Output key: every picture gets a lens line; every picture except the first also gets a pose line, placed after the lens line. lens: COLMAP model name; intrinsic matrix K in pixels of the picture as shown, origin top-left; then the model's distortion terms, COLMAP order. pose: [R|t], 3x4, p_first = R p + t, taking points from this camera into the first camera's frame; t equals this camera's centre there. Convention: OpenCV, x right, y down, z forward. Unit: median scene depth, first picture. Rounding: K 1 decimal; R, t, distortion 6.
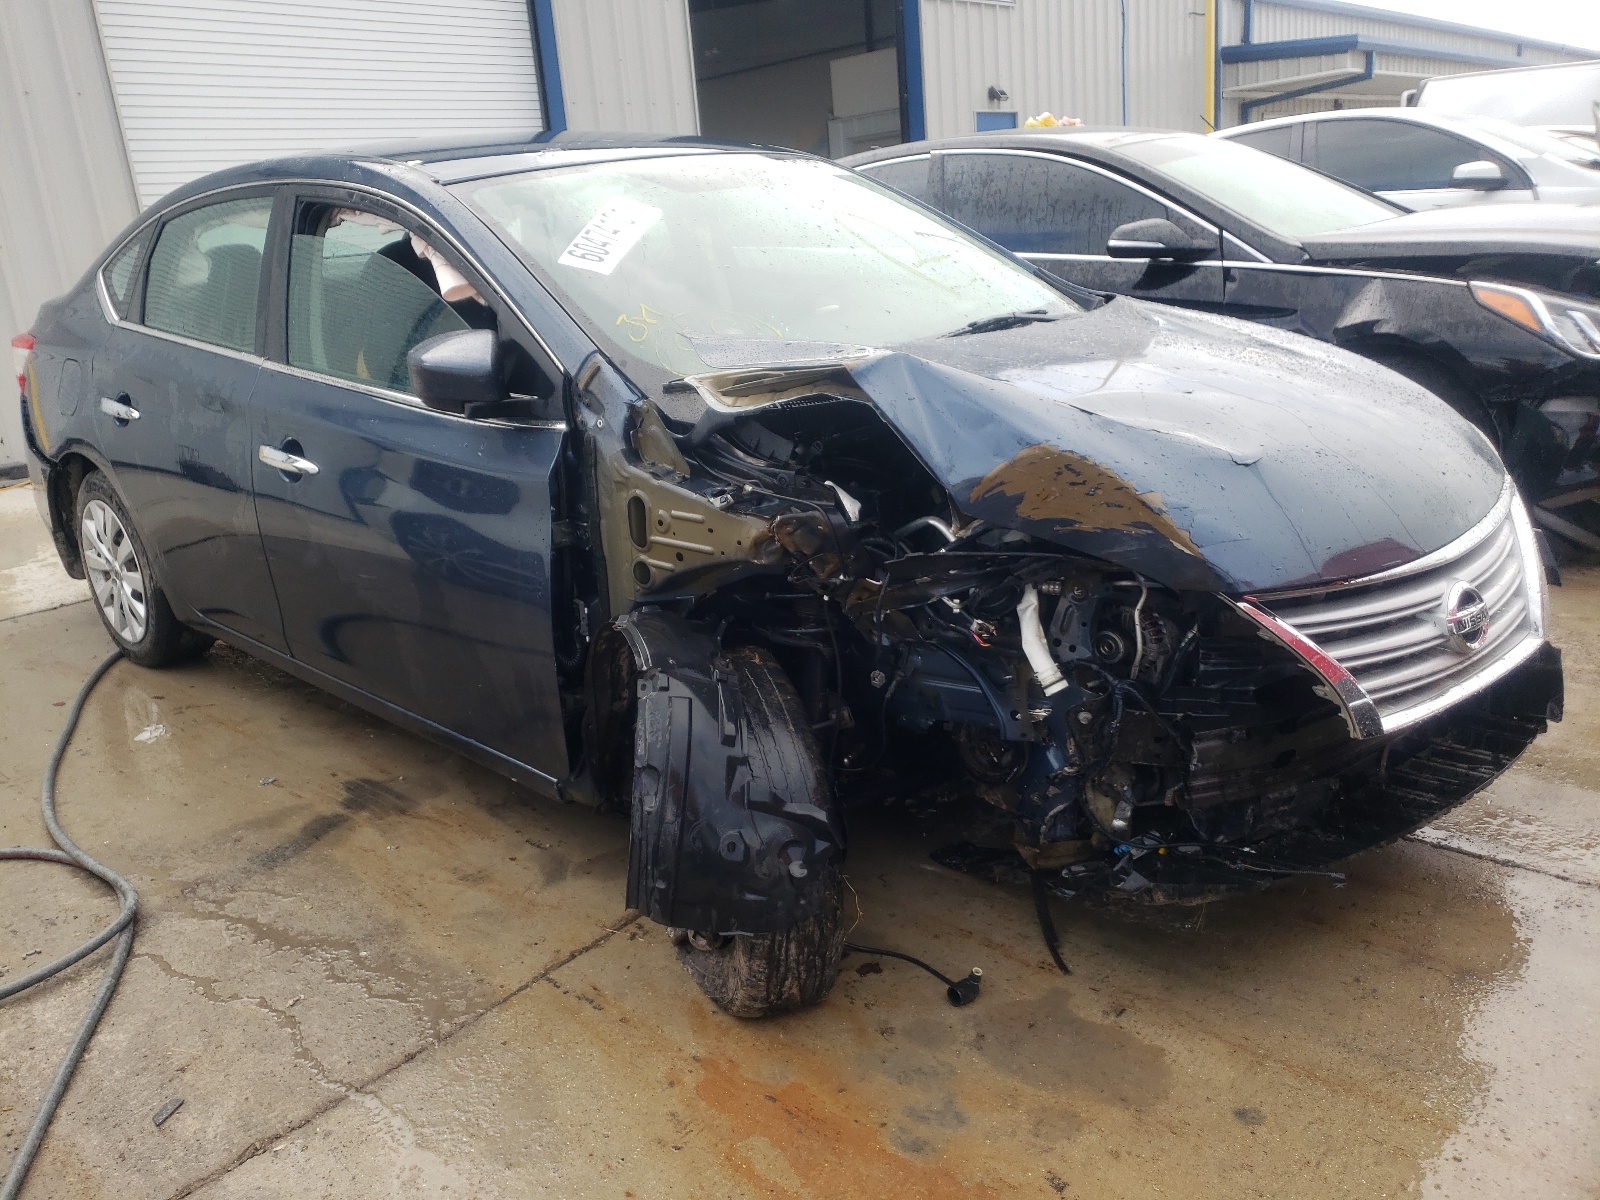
lens RADIAL K [[1182.1, 0, 800.0], [0, 1182.1, 600.0], [0, 0, 1]] dist [0.027899, -0.000246]
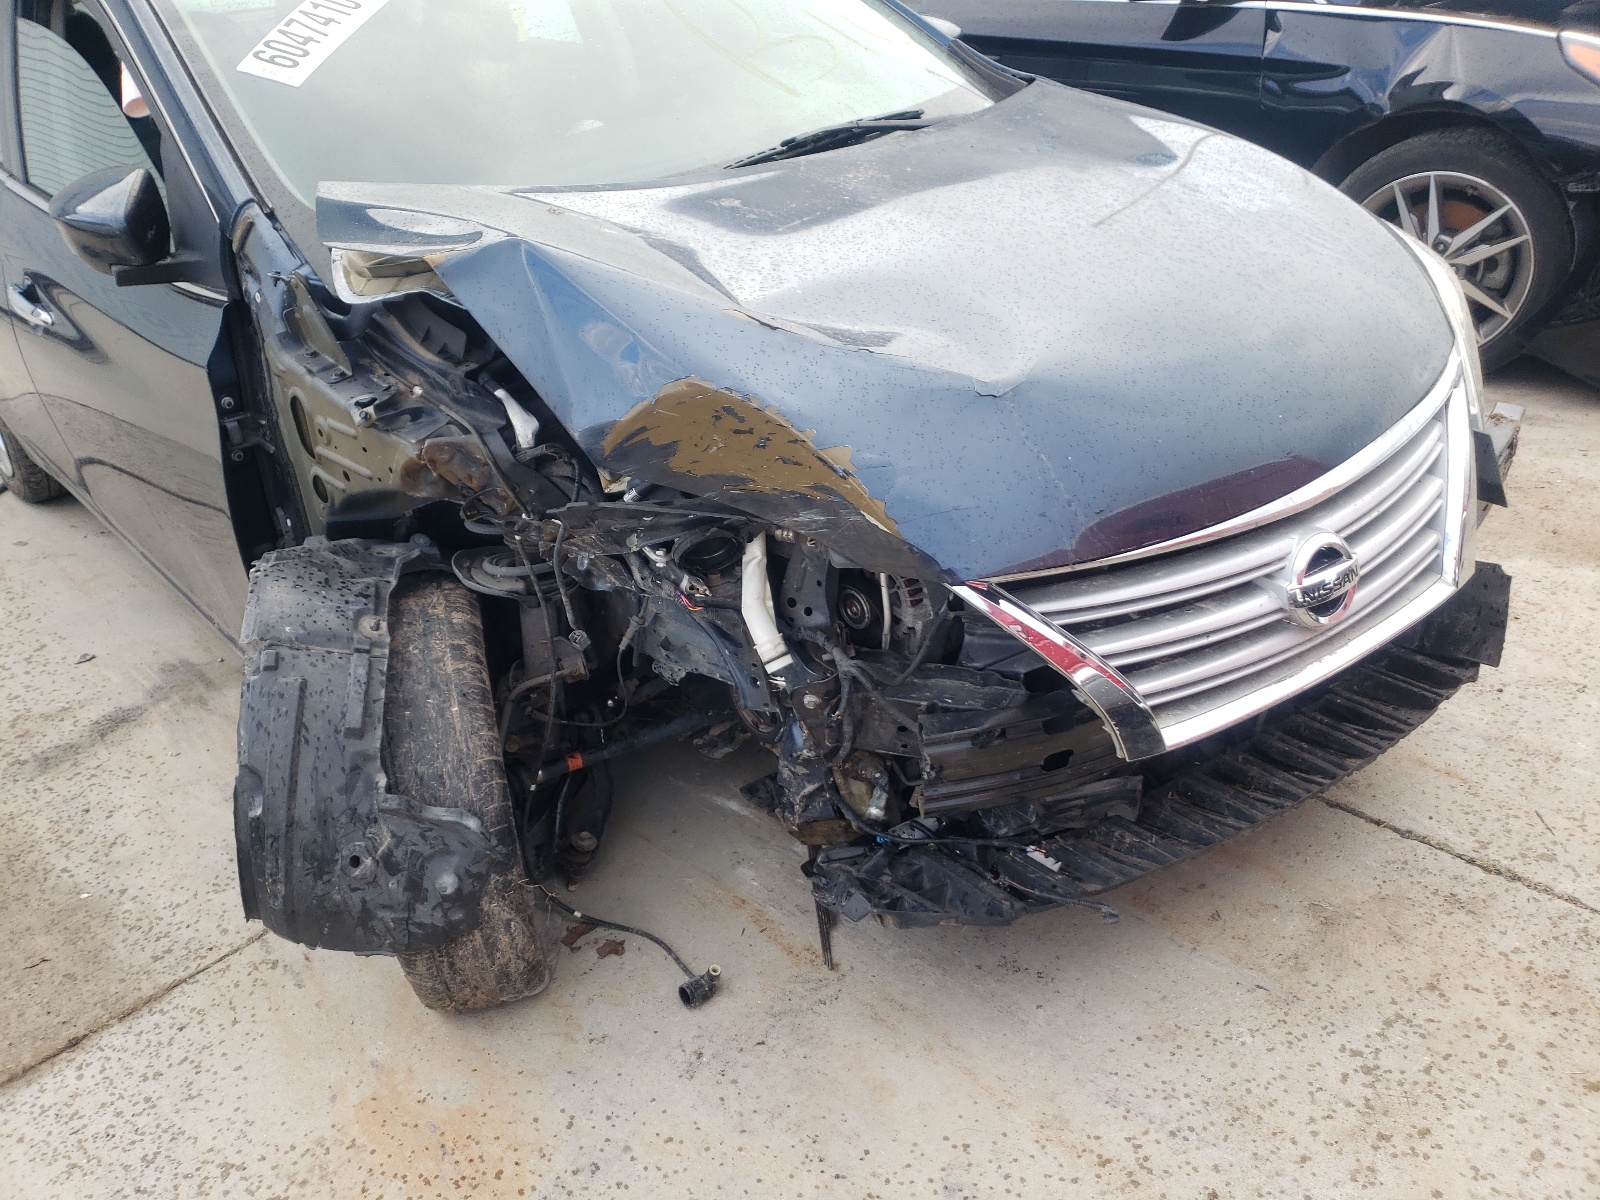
lens RADIAL K [[1218.8, 0, 800.0], [0, 1218.8, 600.0], [0, 0, 1]] dist [0.050240, -0.062463]
pose [[0.997036, 0.018528, -0.074671, 0.281734], [-0.003613, 0.980775, 0.195111, -0.123328], [0.076851, -0.194262, 0.977935, 0.204496]]
